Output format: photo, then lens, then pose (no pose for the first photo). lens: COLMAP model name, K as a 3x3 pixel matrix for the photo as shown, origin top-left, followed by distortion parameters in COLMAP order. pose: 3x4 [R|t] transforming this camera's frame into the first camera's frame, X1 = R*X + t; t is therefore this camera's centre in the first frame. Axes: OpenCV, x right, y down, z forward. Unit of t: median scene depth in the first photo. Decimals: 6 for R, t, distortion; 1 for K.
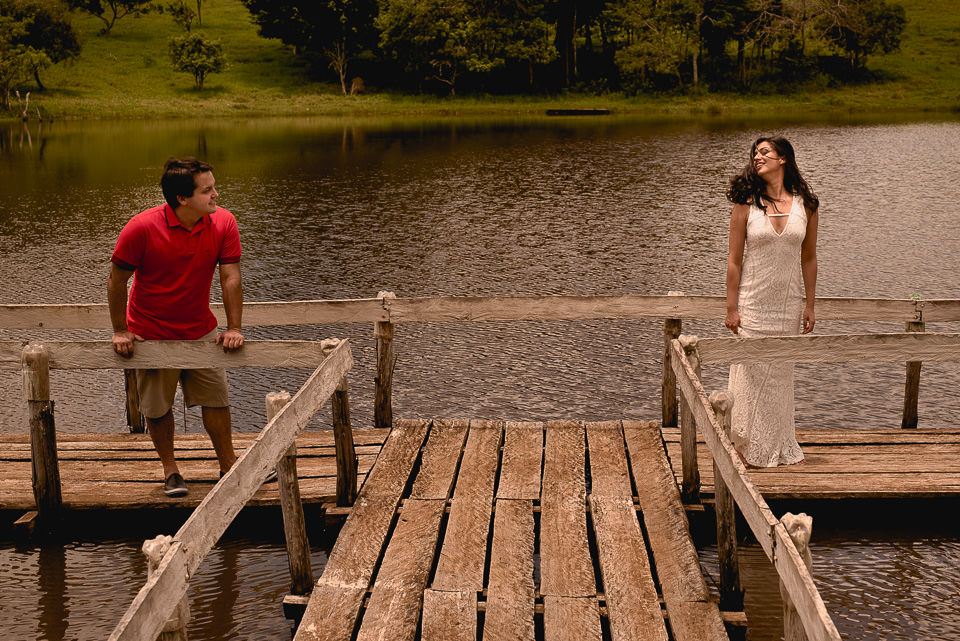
lens RADIAL K [[1697.1, 0, 480.0], [0, 1697.1, 320.5], [0, 0, 1]] dist [-0.039335, -0.059165]
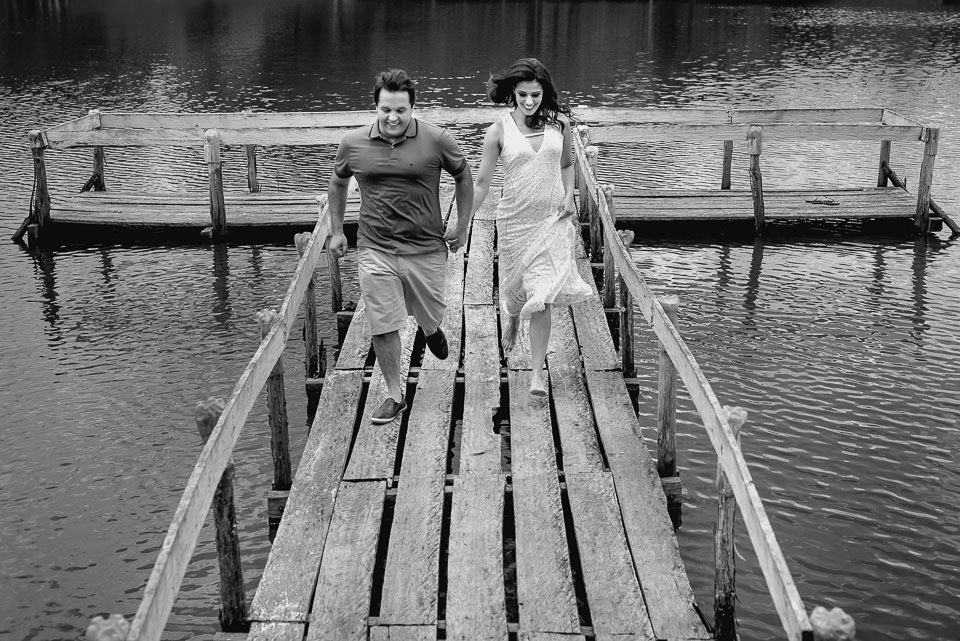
lens RADIAL K [[1639.0, 0, 480.0], [0, 1639.0, 320.5], [0, 0, 1]] dist [-0.073630, -0.102332]
pose [[0.999906, -0.004809, 0.012829, -0.005008], [0.003718, 0.996482, 0.083727, 0.056522], [-0.013186, -0.083671, 0.996406, -0.584675]]
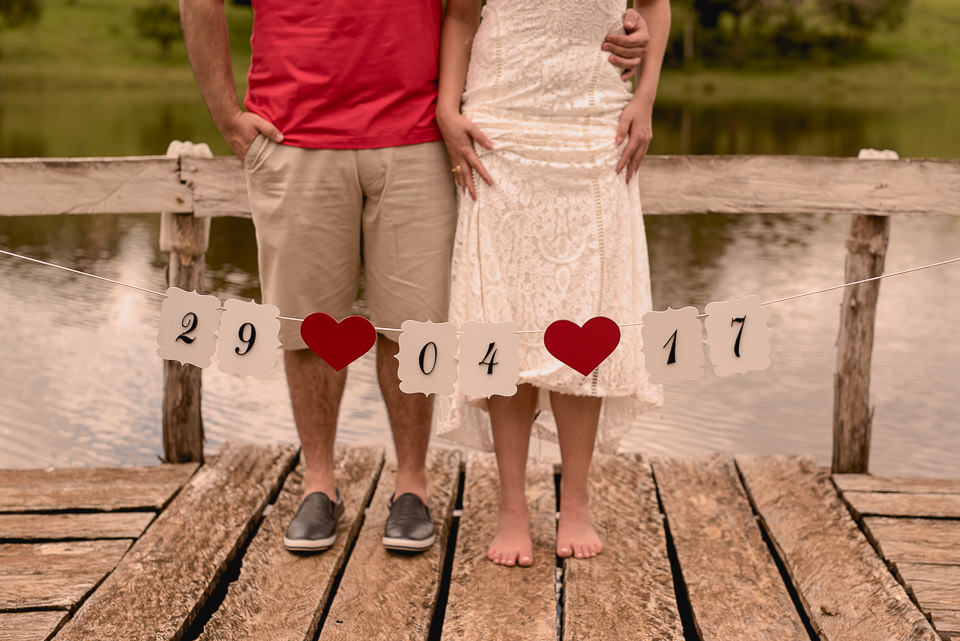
lens RADIAL K [[1639.0, 0, 480.0], [0, 1639.0, 320.5], [0, 0, 1]] dist [-0.073630, -0.102332]
pose [[0.999777, 0.016648, 0.012985, 0.012523], [-0.016702, 0.999853, 0.004003, 0.023982], [-0.012916, -0.004219, 0.999908, 0.583854]]
